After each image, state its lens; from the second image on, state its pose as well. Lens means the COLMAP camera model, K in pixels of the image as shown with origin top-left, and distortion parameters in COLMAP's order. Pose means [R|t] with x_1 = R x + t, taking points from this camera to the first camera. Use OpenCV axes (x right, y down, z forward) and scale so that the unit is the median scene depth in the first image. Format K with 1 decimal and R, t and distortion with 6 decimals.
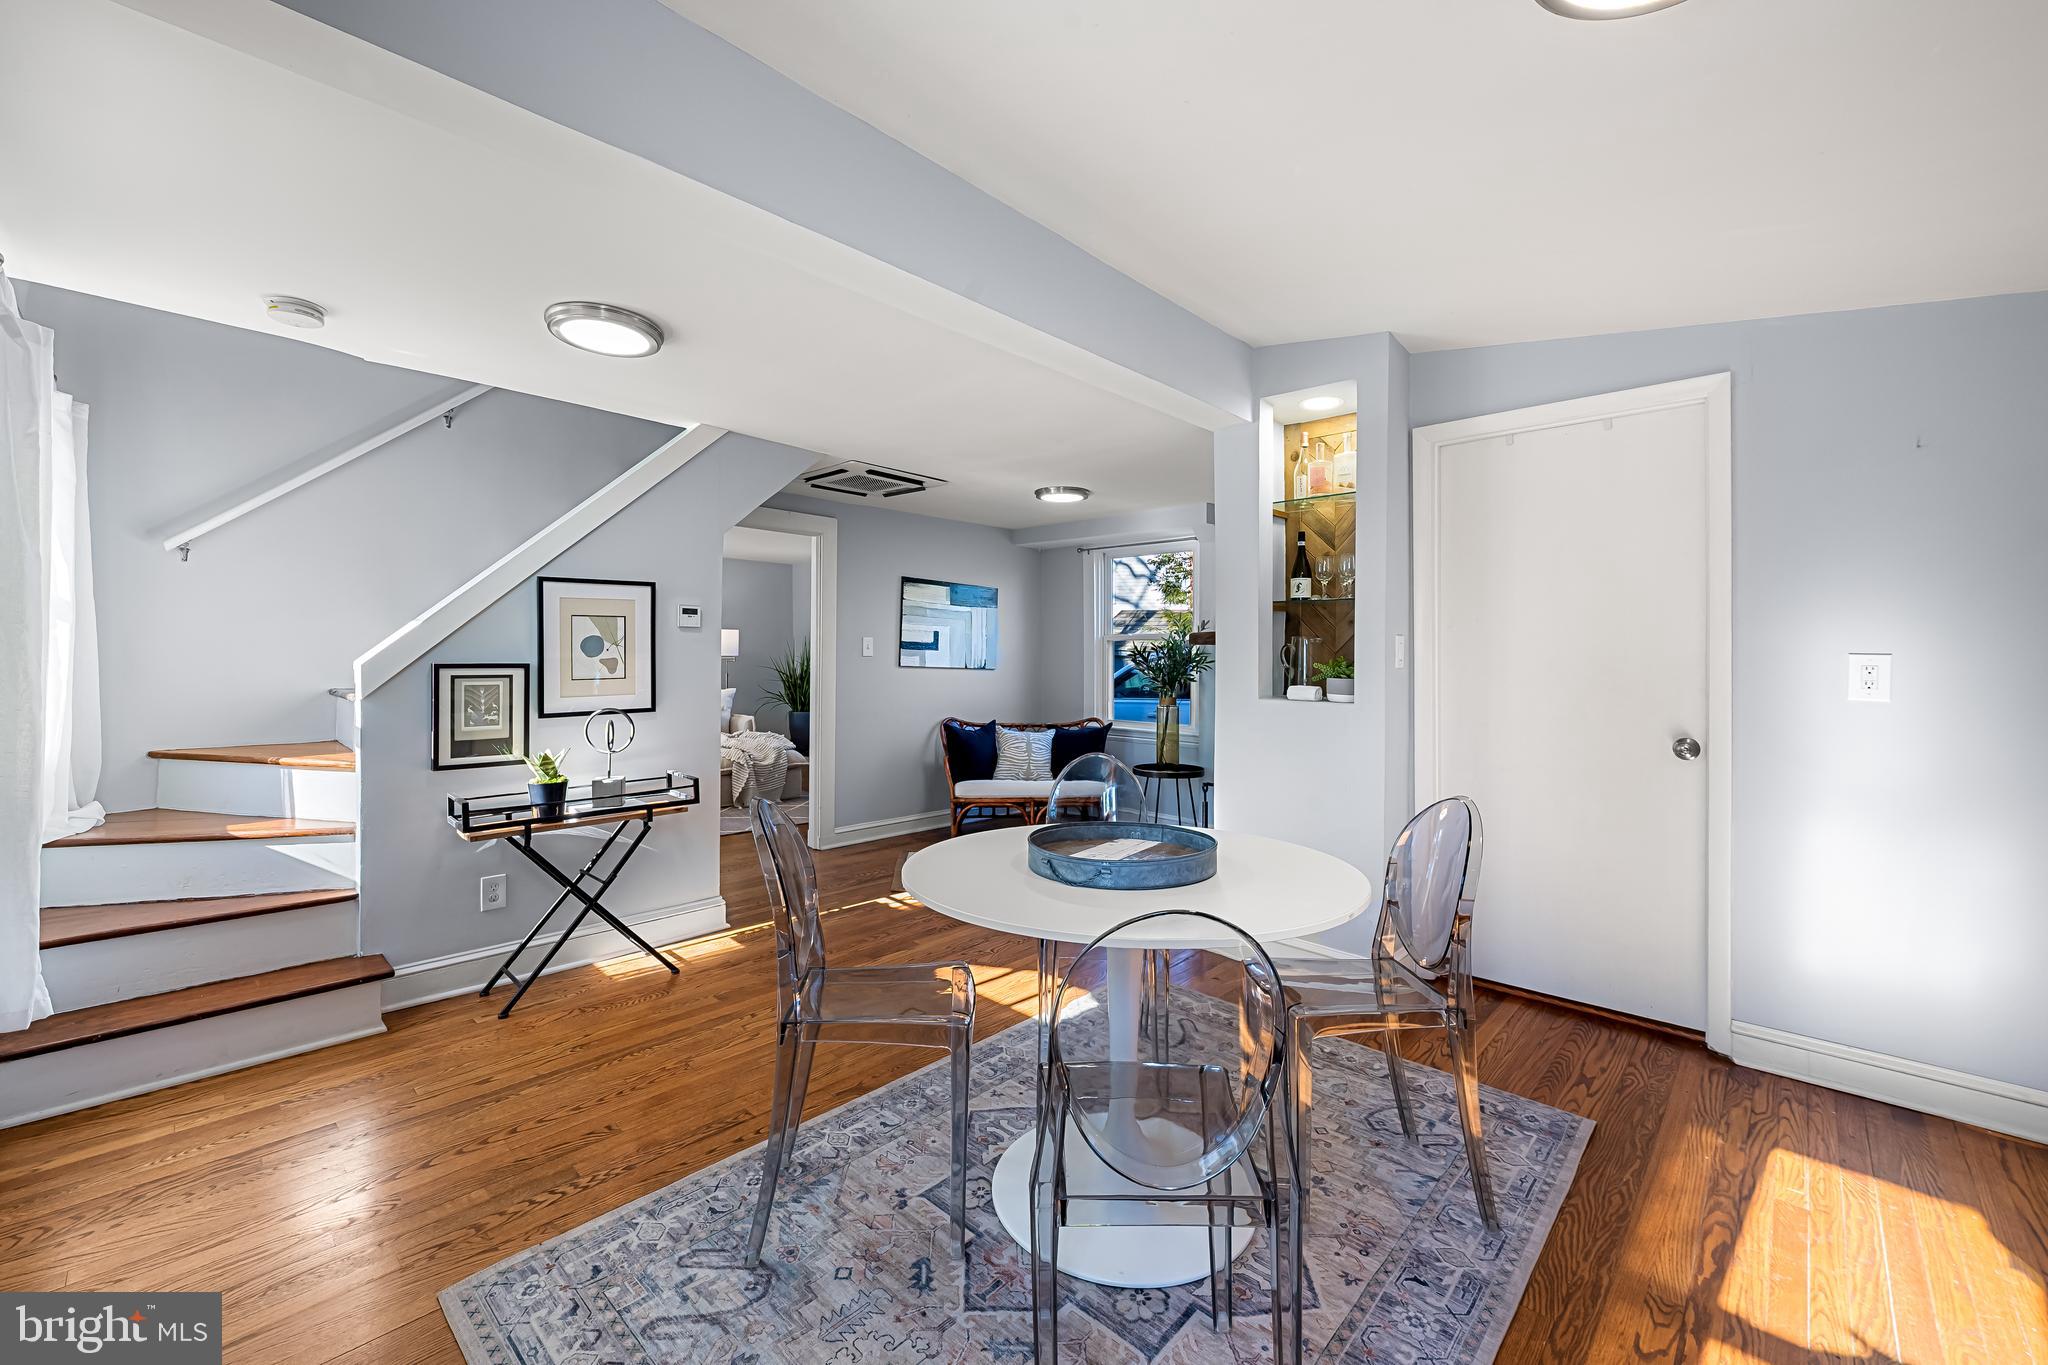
lens RADIAL K [[828.3, 0, 1023.0], [0, 828.3, 650.2], [0, 0, 1]] dist [-0.001836, 0.000138]
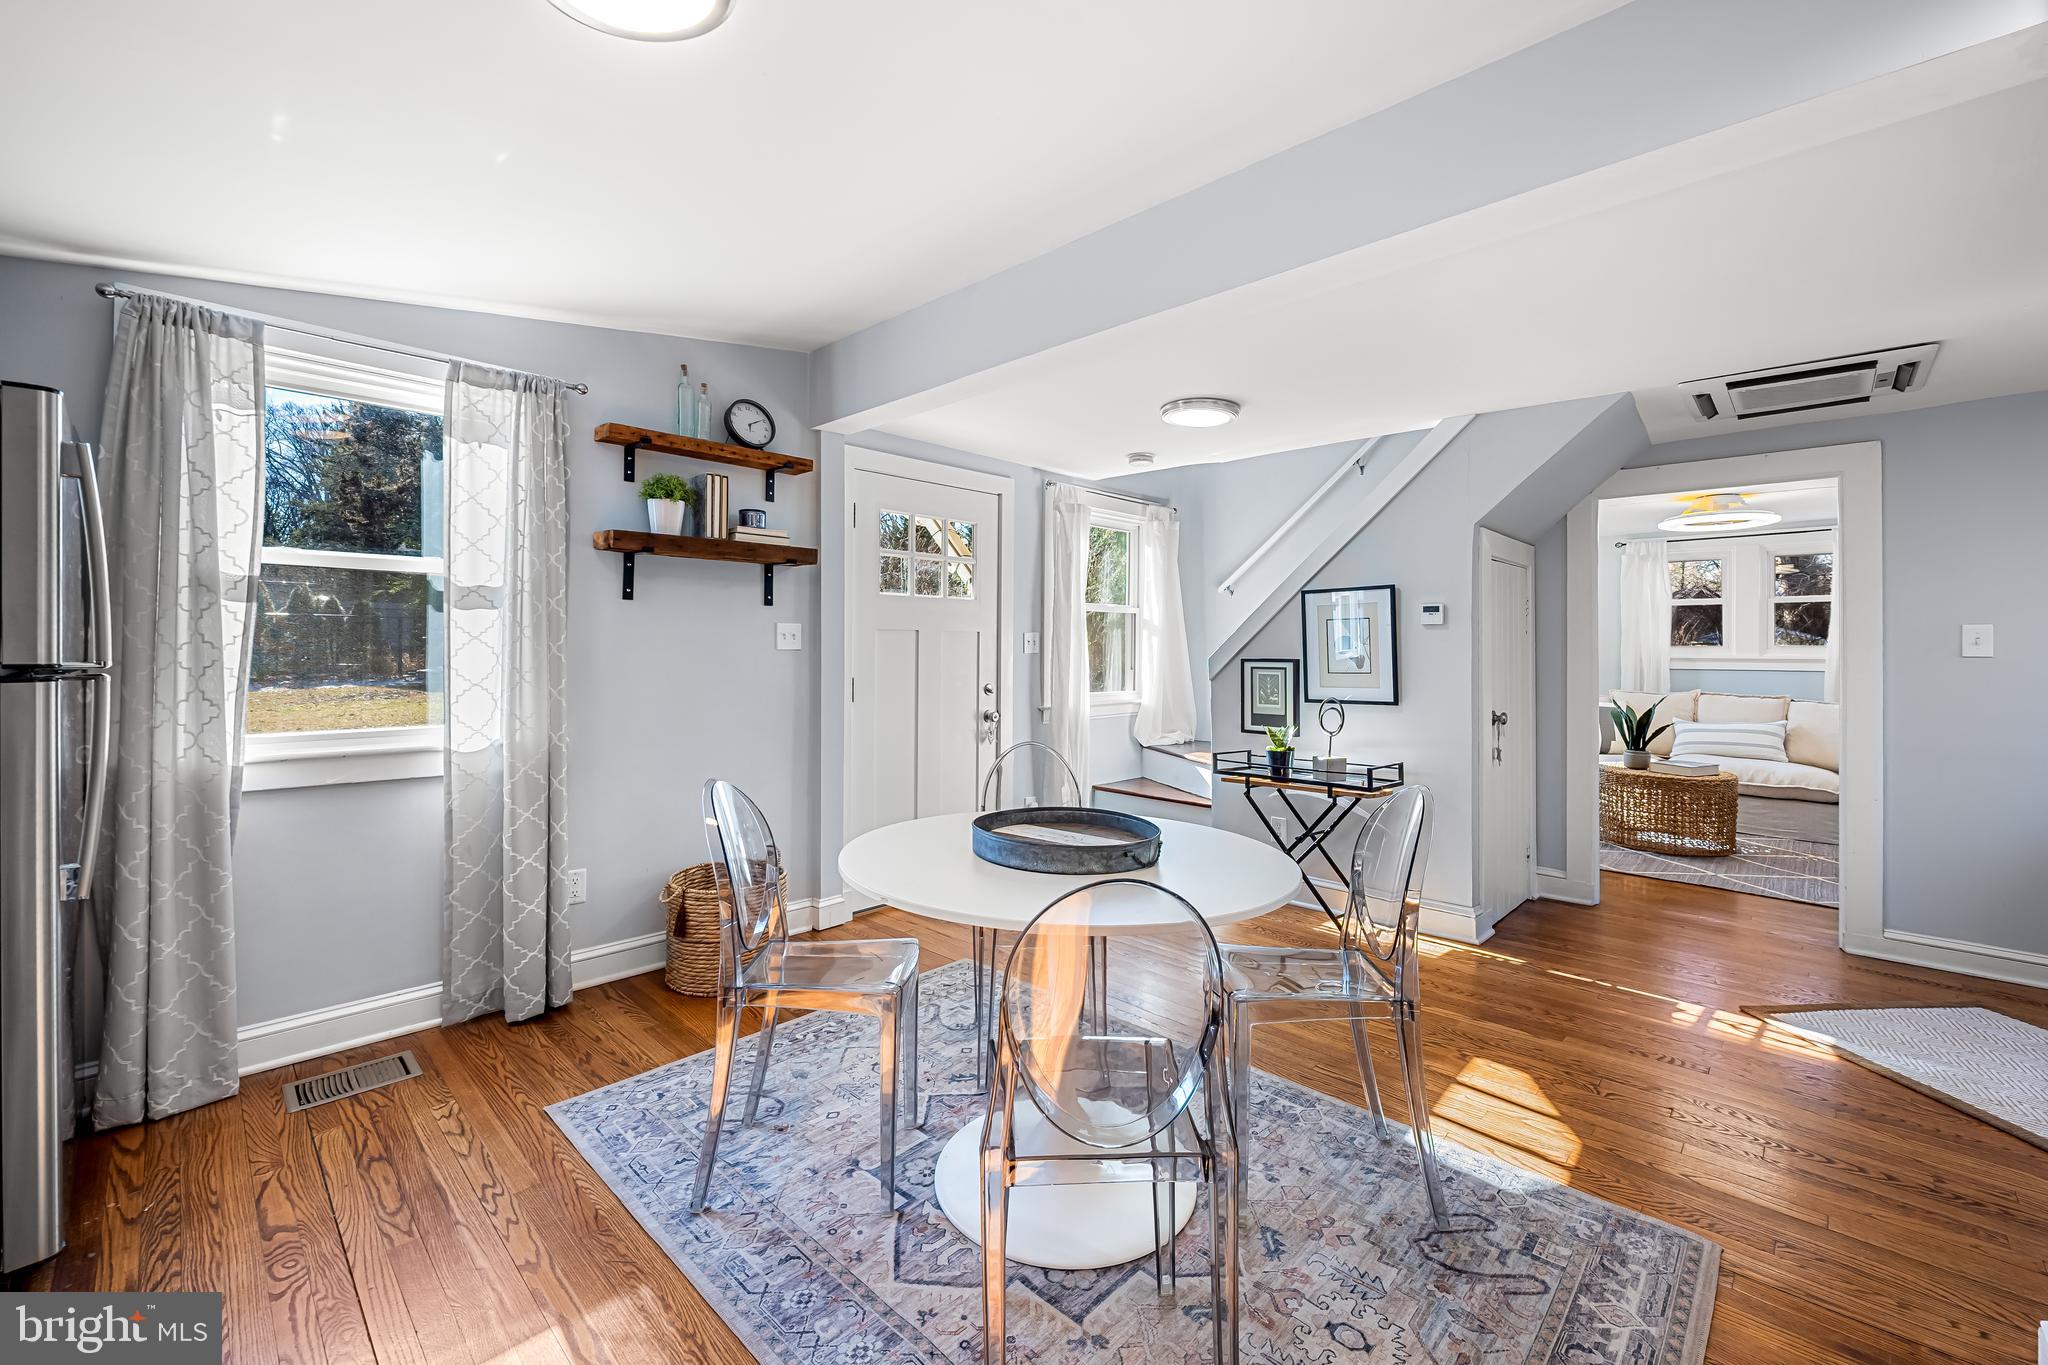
lens RADIAL K [[832.8, 0, 1022.0], [0, 832.8, 639.3], [0, 0, 1]] dist [-0.006913, -0.000125]
pose [[-0.011549, -0.022194, -0.999687, 0.746718], [-0.000082, 0.999754, -0.022195, 0.015178], [0.999933, -0.000174, -0.011548, 0.625943]]
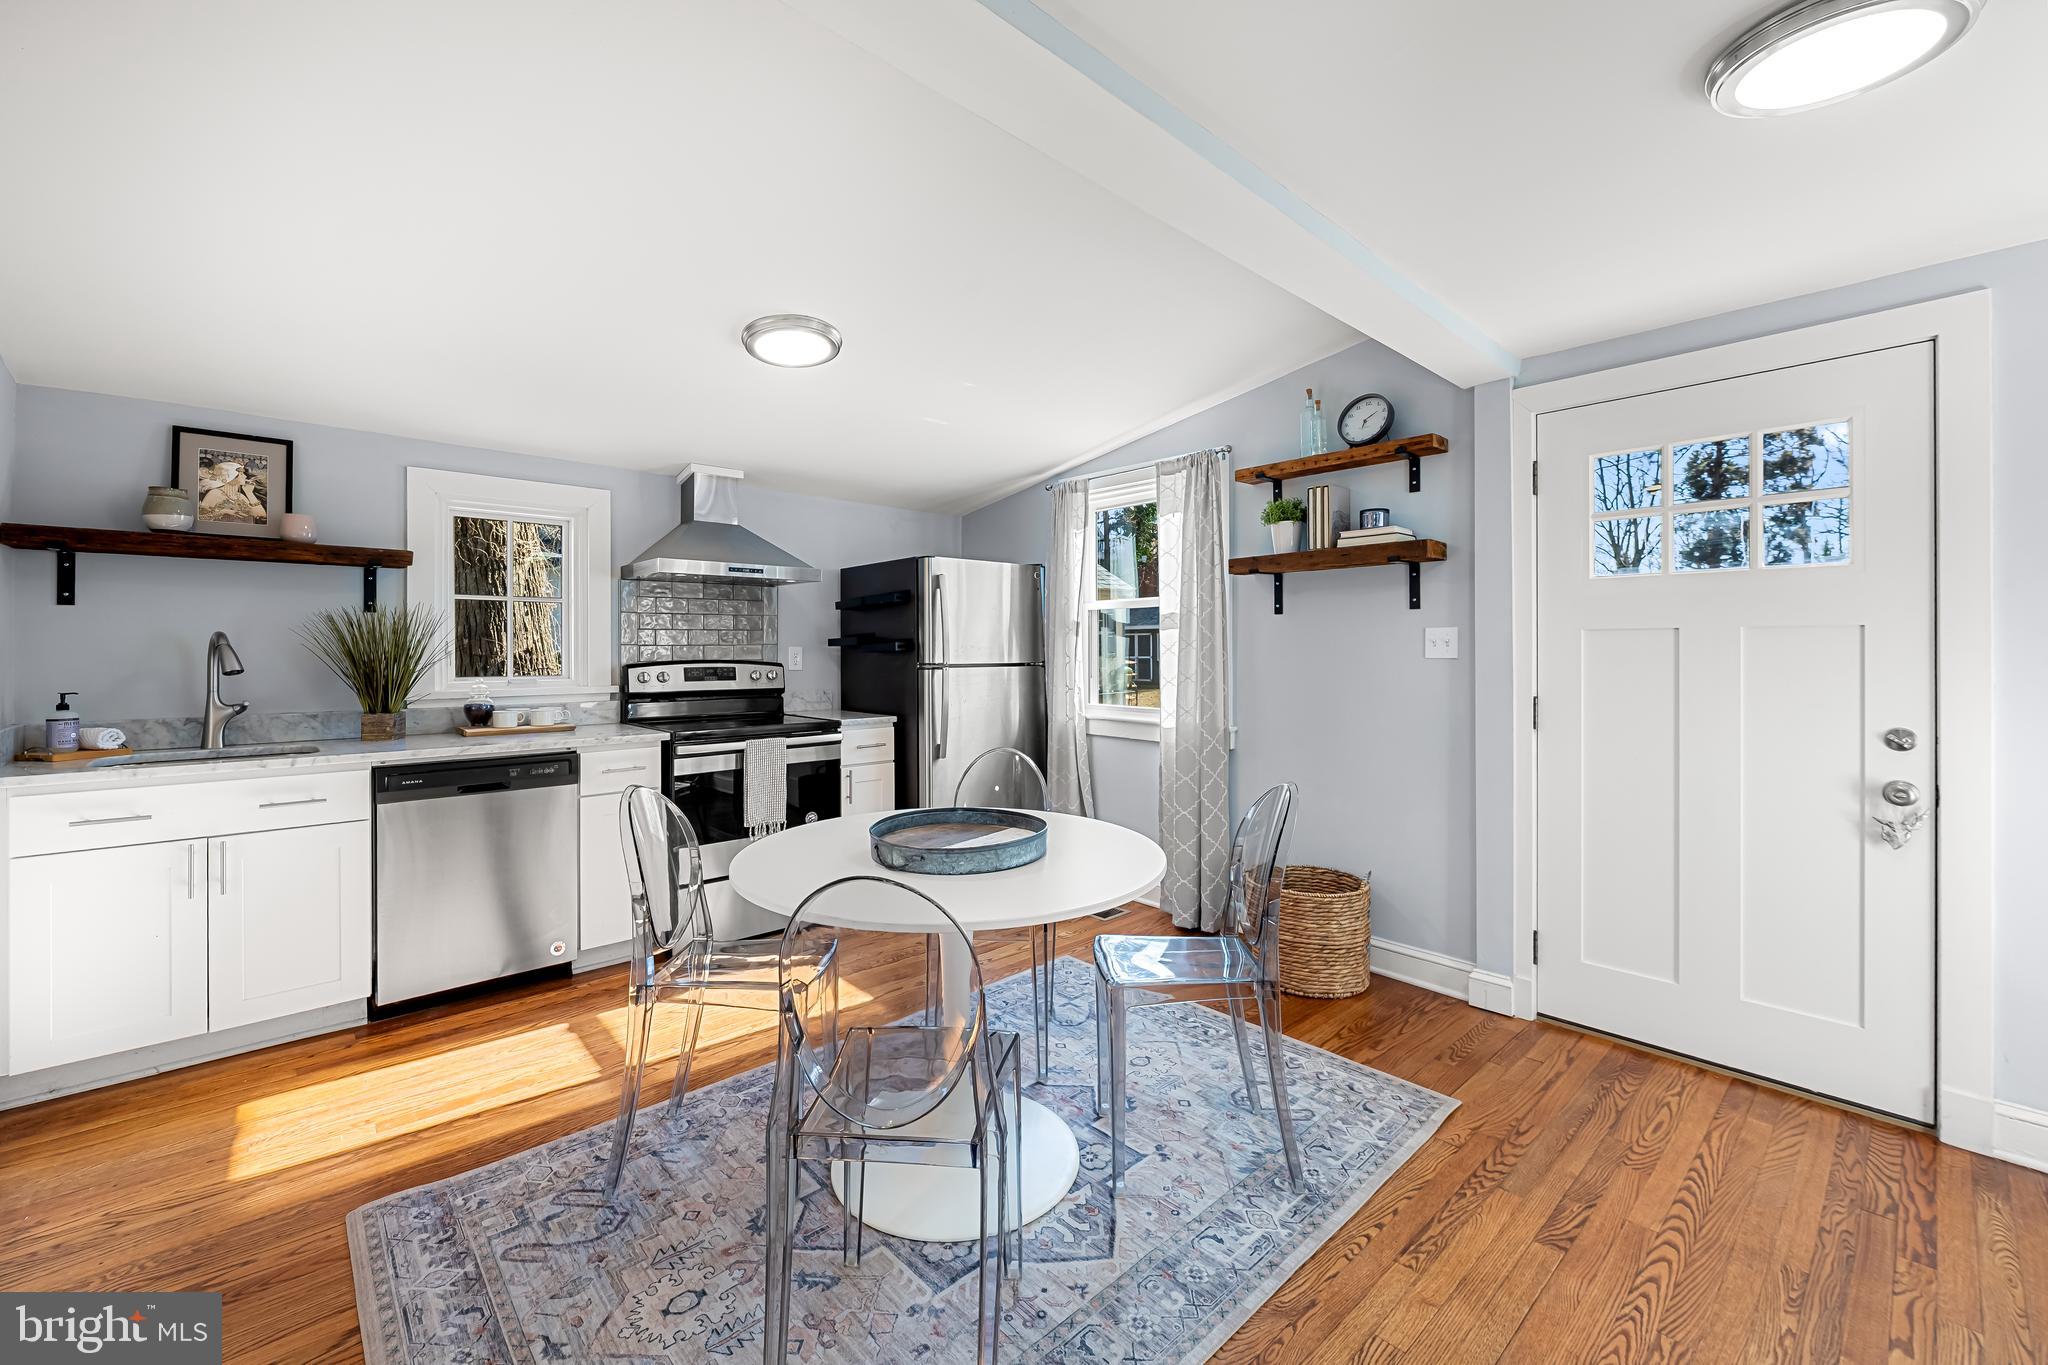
lens RADIAL K [[828.3, 0, 1023.0], [0, 828.3, 650.2], [0, 0, 1]] dist [-0.001836, 0.000138]
pose [[-0.997323, -0.010102, 0.072425, -0.023236], [-0.010597, 0.999923, -0.006460, 0.005173], [-0.072354, -0.007210, -0.997353, 1.342659]]
